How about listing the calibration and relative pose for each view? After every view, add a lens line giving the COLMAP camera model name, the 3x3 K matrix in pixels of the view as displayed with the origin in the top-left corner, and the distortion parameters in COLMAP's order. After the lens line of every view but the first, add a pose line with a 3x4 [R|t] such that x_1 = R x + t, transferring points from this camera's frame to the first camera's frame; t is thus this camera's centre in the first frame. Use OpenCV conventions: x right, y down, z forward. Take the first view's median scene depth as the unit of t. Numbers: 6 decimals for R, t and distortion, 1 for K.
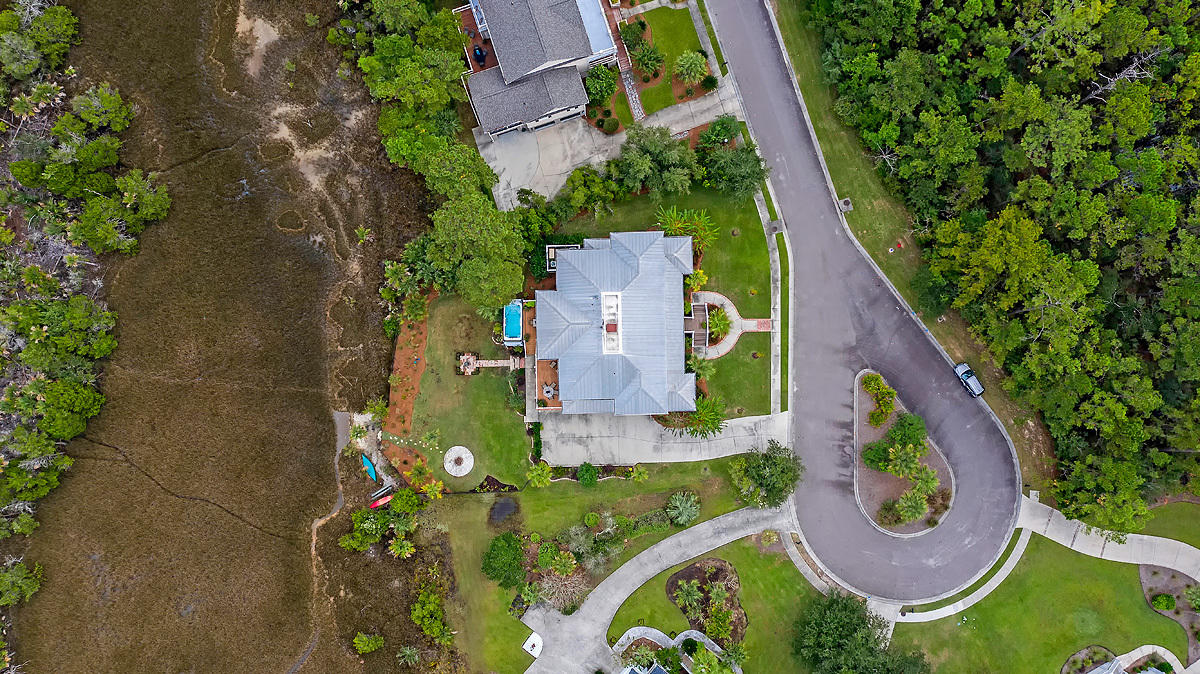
lens RADIAL K [[941.5, 0, 599.2], [0, 941.5, 336.6], [0, 0, 1]] dist [-0.012188, 0.007011]
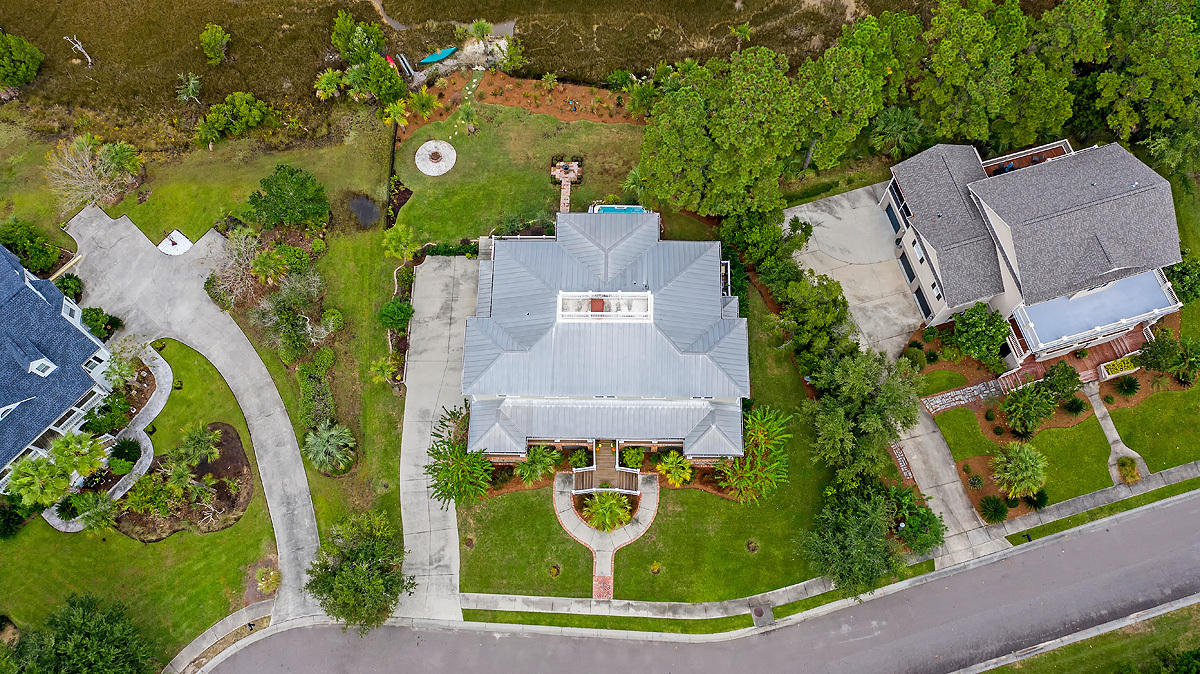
lens RADIAL K [[941.5, 0, 600.0], [0, 941.5, 337.9], [0, 0, 1]] dist [-0.012188, 0.007011]
pose [[-0.039390, 0.946177, -0.321244, 0.218985], [-0.997142, -0.016477, 0.073734, -0.053479], [0.064472, 0.323230, 0.944122, 0.359387]]
